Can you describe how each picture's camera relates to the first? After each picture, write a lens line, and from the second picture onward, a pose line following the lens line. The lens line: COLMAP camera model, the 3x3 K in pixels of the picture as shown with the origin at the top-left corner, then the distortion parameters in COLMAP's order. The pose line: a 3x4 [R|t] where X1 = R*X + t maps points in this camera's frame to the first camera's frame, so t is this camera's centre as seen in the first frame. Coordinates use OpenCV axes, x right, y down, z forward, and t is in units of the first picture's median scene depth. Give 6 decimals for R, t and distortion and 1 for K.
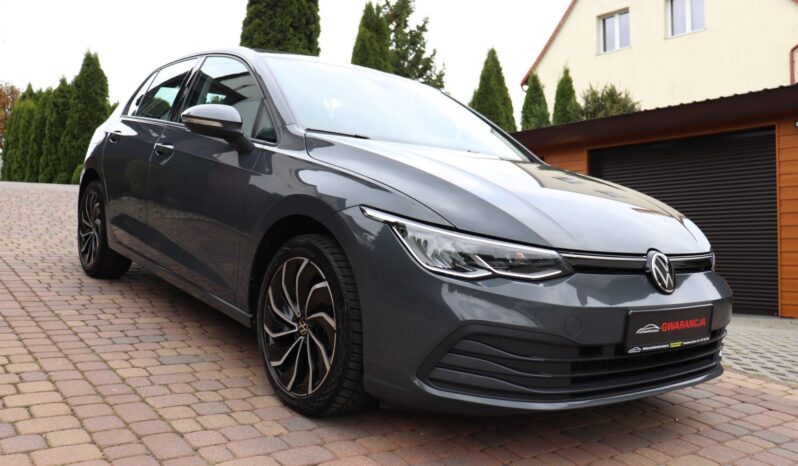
lens RADIAL K [[740.7, 0, 400.4], [0, 740.7, 235.3], [0, 0, 1]] dist [-0.060836, 0.000000]
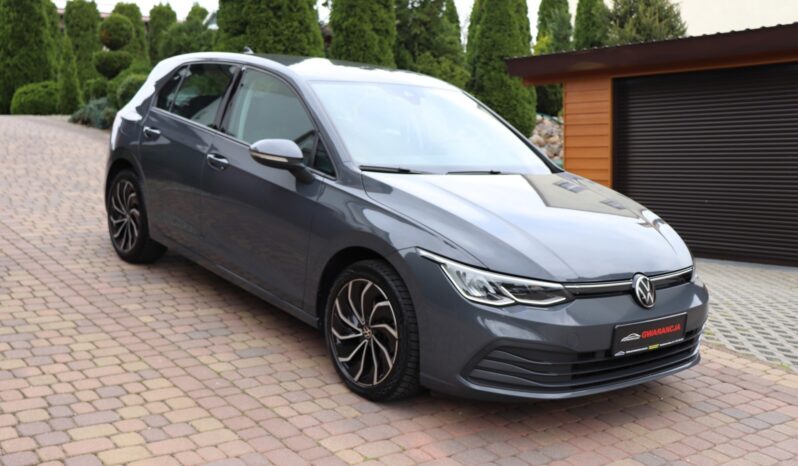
lens RADIAL K [[967.8, 0, 396.6], [0, 967.8, 231.6], [0, 0, 1]] dist [0.036243, 0.000000]
pose [[0.999767, -0.009620, 0.019349, -0.112200], [0.007423, 0.993843, 0.110547, -0.239970], [-0.020293, -0.110377, 0.993683, -0.666812]]
